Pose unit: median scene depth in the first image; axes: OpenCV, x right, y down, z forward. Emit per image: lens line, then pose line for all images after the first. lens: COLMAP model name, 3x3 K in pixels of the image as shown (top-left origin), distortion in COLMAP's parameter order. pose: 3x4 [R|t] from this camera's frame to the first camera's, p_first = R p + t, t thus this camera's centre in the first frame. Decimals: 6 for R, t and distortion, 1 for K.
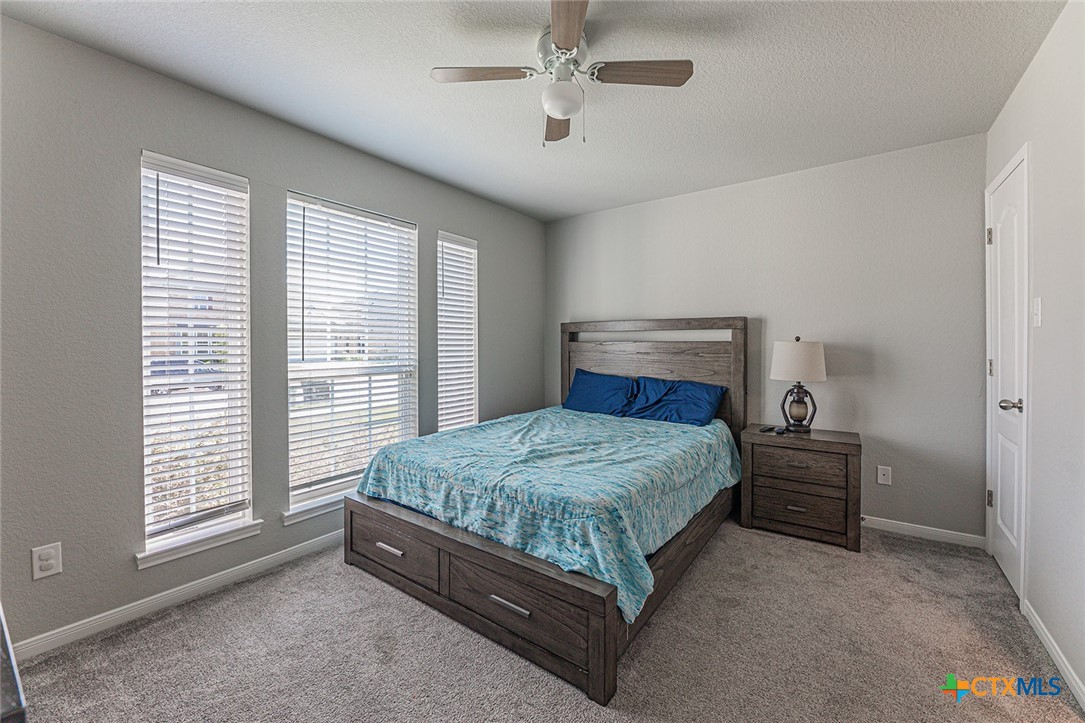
lens RADIAL K [[445.3, 0, 537.0], [0, 445.3, 354.9], [0, 0, 1]] dist [-0.000481, -0.000060]
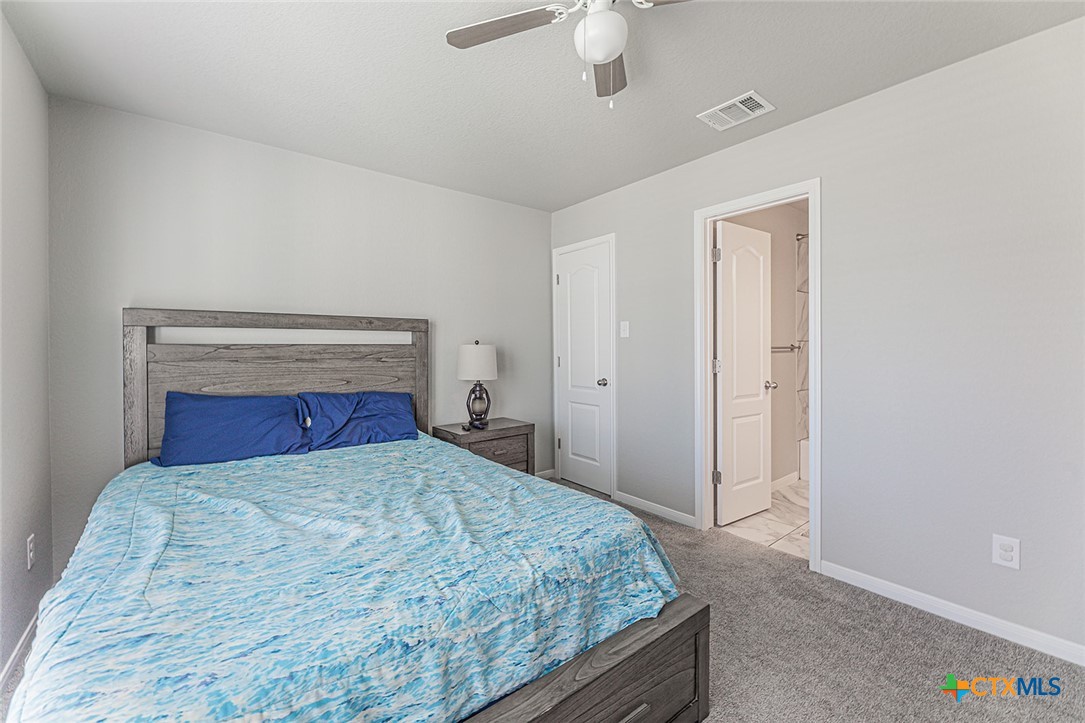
lens RADIAL K [[438.2, 0, 541.4], [0, 438.2, 352.4], [0, 0, 1]] dist [-0.001111, -0.004522]
pose [[0.255731, -0.013350, 0.966656, -0.547022], [0.025973, 0.999639, 0.006934, -0.018029], [-0.966399, 0.023334, 0.255985, 0.687629]]
